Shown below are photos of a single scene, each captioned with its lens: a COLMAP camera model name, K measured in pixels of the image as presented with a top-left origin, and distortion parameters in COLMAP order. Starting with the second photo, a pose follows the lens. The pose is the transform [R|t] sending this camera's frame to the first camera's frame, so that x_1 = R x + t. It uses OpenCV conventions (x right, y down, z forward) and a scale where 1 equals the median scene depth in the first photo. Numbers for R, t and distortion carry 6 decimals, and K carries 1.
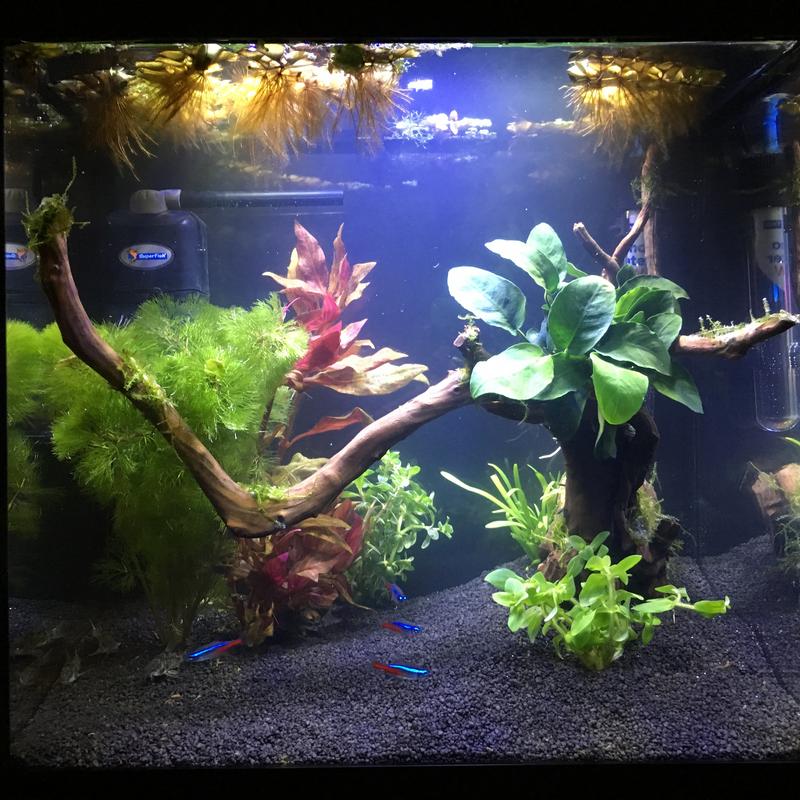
lens RADIAL K [[957.0, 0, 401.9], [0, 957.0, 375.9], [0, 0, 1]] dist [0.034016, 0.000000]
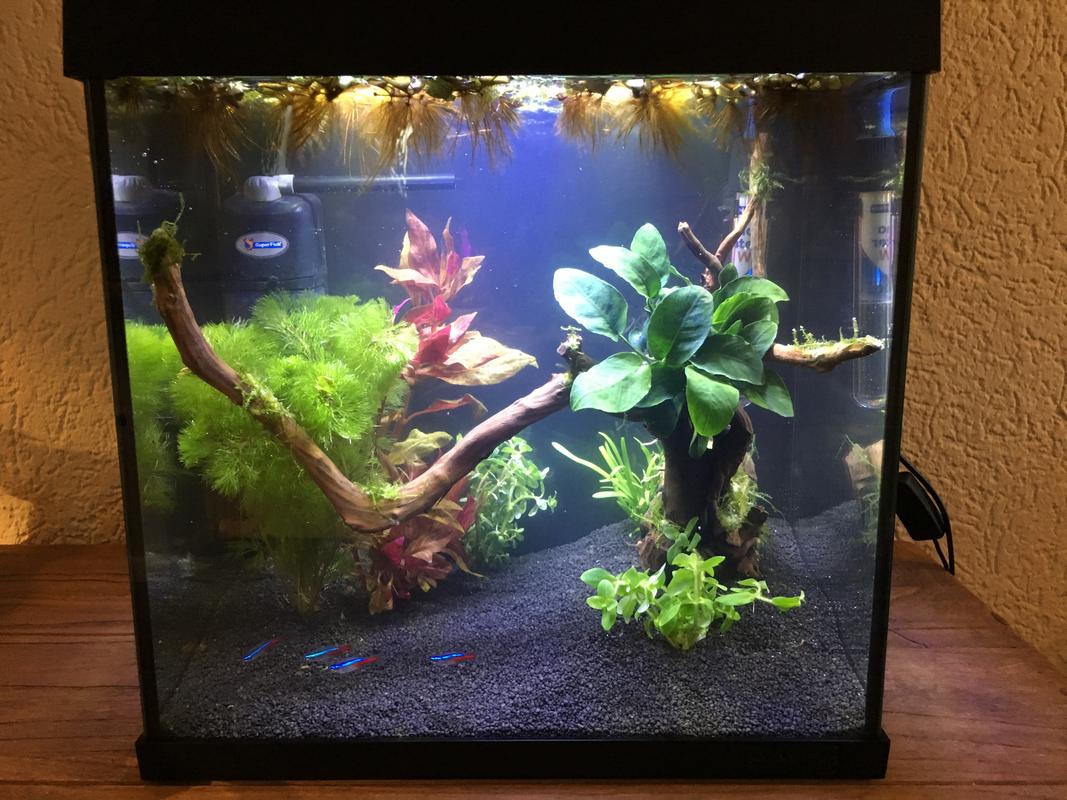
lens RADIAL K [[964.9, 0, 533.6], [0, 964.9, 390.6], [0, 0, 1]] dist [0.051520, -0.082579]
pose [[0.999876, 0.004722, -0.015010, 0.045371], [-0.001854, 0.982619, 0.185625, -0.189057], [0.015626, -0.185574, 0.982506, -0.043495]]
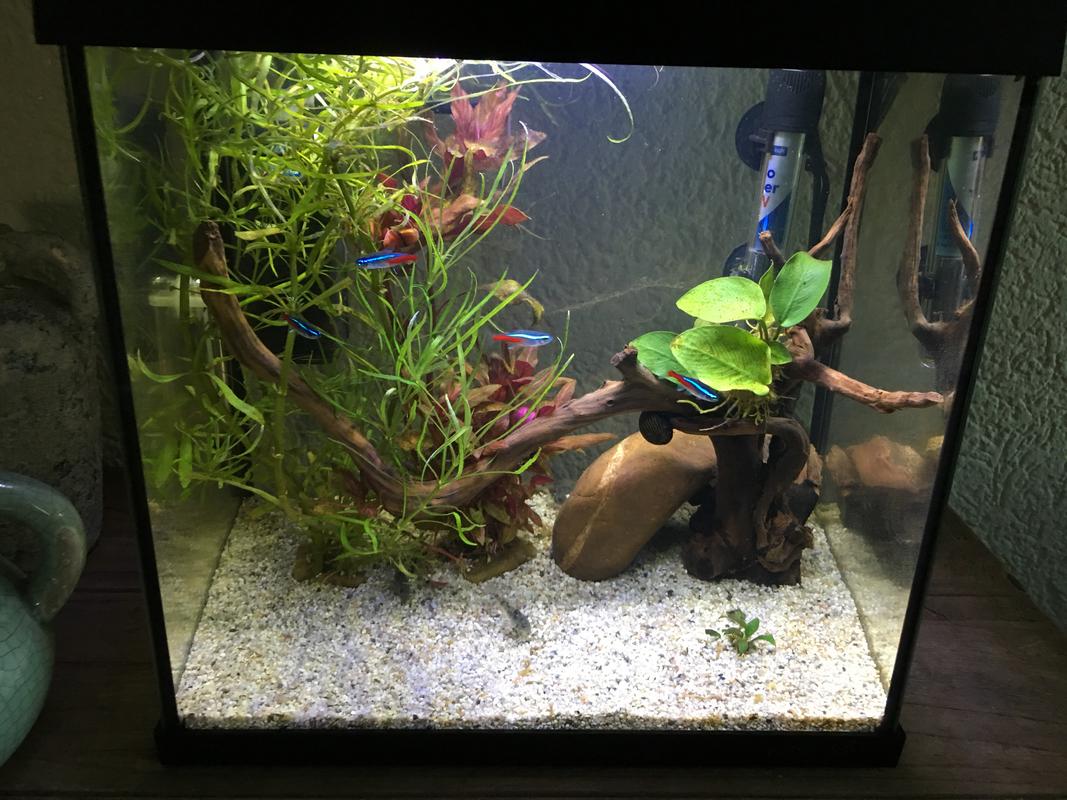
lens RADIAL K [[964.9, 0, 525.5], [0, 964.9, 402.1], [0, 0, 1]] dist [0.051520, -0.082579]
pose [[0.999256, 0.032432, 0.020858, -0.042601], [-0.037900, 0.925715, 0.376319, -0.346730], [-0.007104, -0.376829, 0.926256, 0.106786]]
